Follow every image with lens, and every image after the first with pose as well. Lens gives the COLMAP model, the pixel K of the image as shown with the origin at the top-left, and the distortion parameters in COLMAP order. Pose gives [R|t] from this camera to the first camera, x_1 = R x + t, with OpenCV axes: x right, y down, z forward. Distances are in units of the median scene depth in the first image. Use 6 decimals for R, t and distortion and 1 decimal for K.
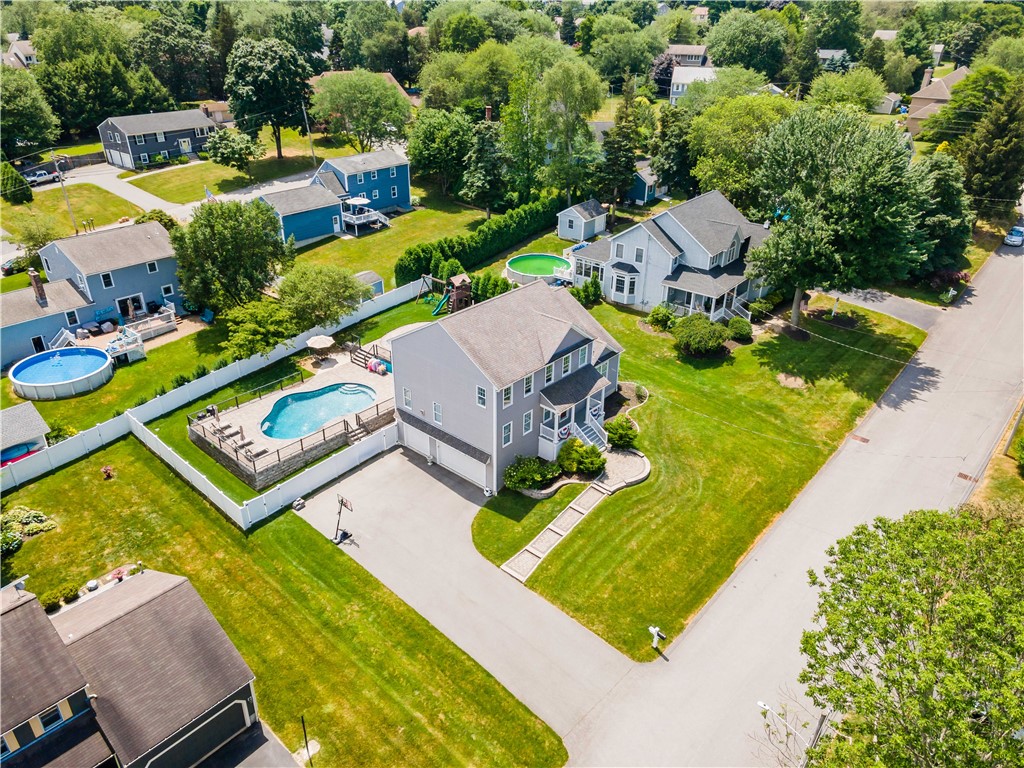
lens RADIAL K [[736.1, 0, 512.0], [0, 736.1, 384.0], [0, 0, 1]] dist [0.041110, 0.002846]
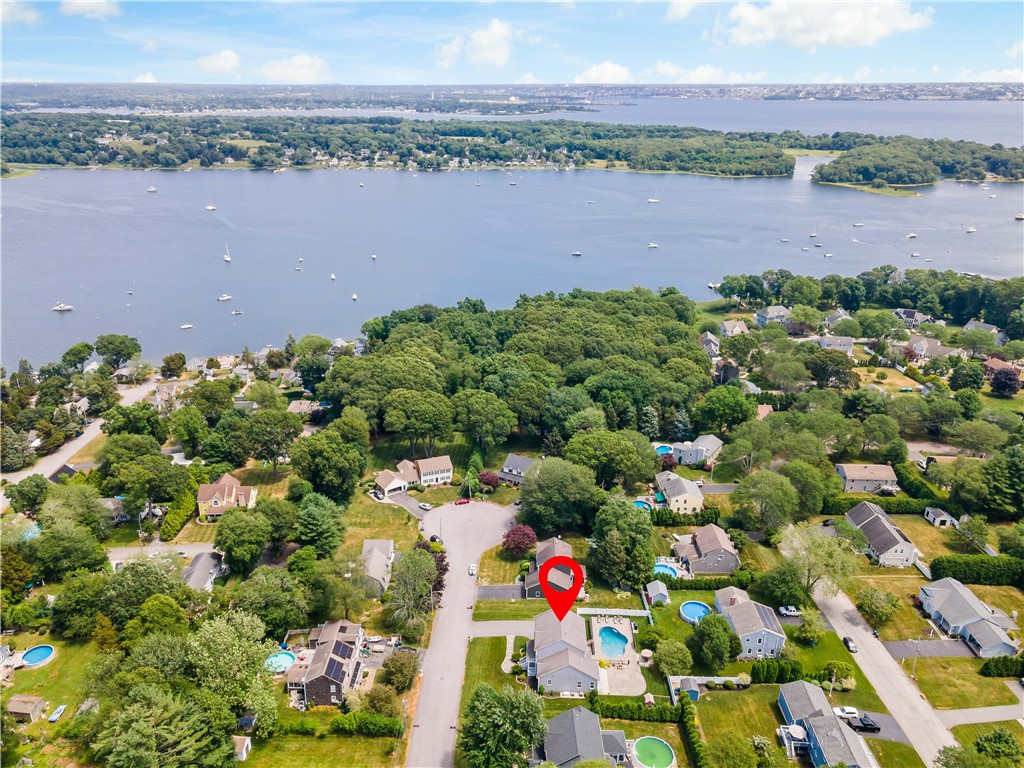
lens RADIAL K [[736.1, 0, 512.0], [0, 736.1, 384.0], [0, 0, 1]] dist [0.041110, 0.002846]
pose [[-0.747571, 0.229797, -0.623163, 1.496911], [-0.339702, 0.673949, 0.656045, -2.263439], [0.570737, 0.702129, -0.425762, 1.237565]]
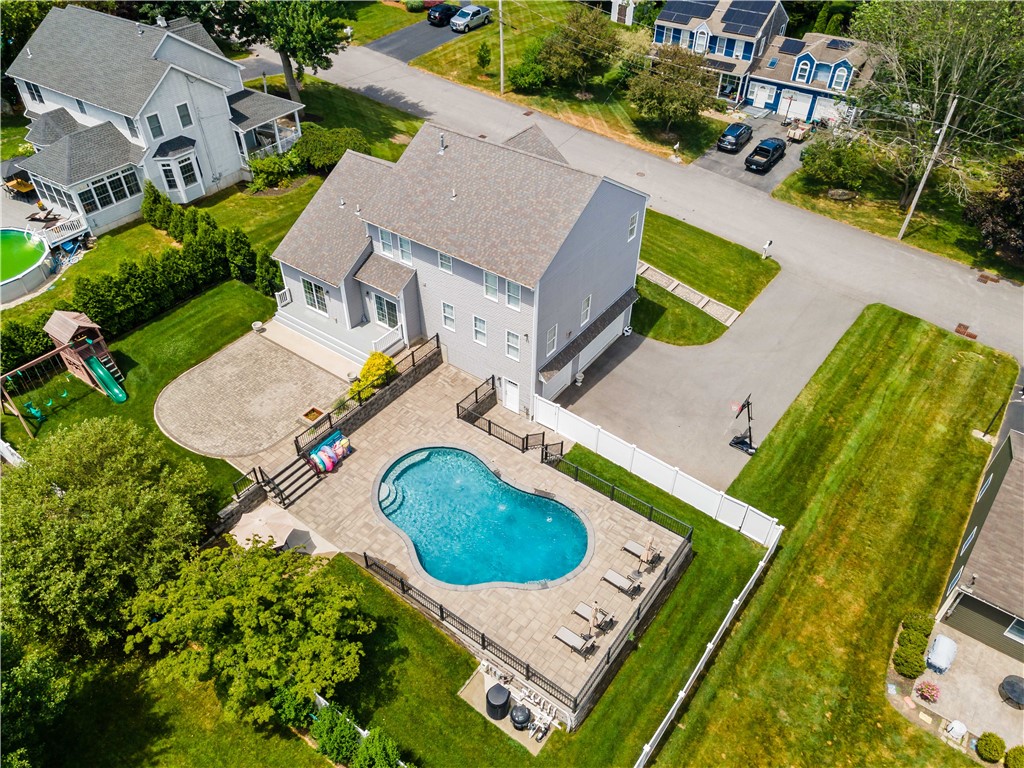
lens RADIAL K [[736.1, 0, 512.0], [0, 736.1, 384.0], [0, 0, 1]] dist [0.041110, 0.002846]
pose [[-0.082499, -0.668526, 0.739098, -0.576435], [0.464754, 0.630237, 0.621936, -0.342591], [-0.881588, 0.394808, 0.258706, 0.750829]]
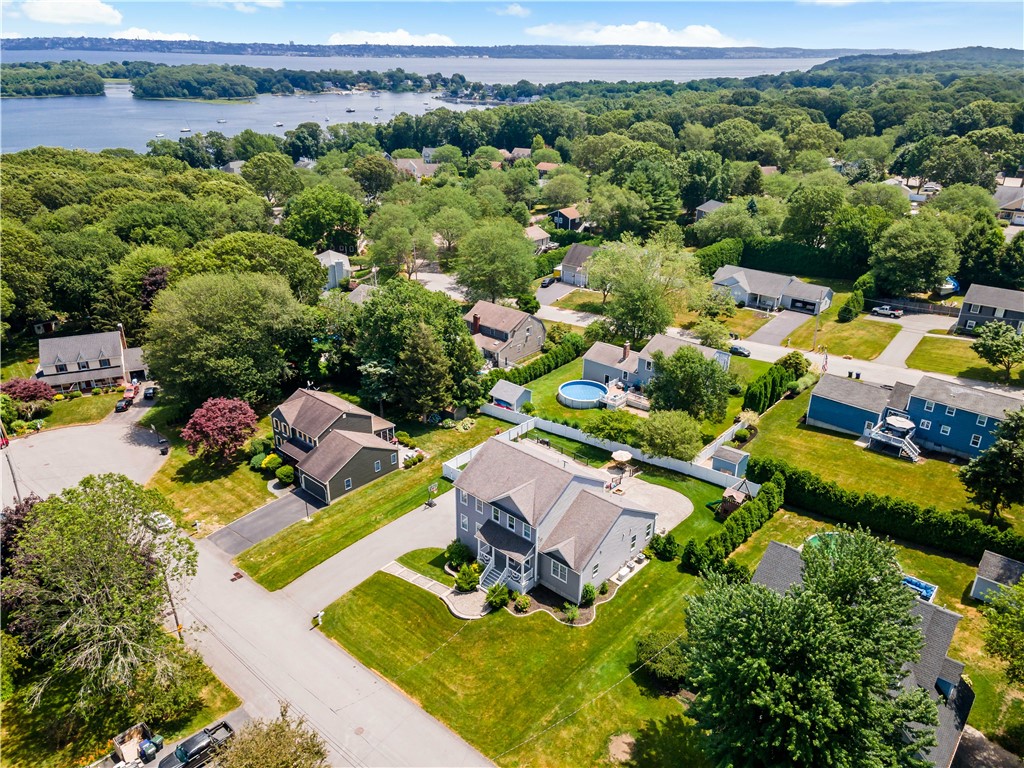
lens RADIAL K [[736.1, 0, 512.0], [0, 736.1, 384.0], [0, 0, 1]] dist [0.041110, 0.002846]
pose [[0.008720, 0.412623, -0.910860, 0.980372], [-0.491834, 0.794866, 0.355368, -0.581619], [0.870645, 0.444893, 0.209873, 0.508816]]
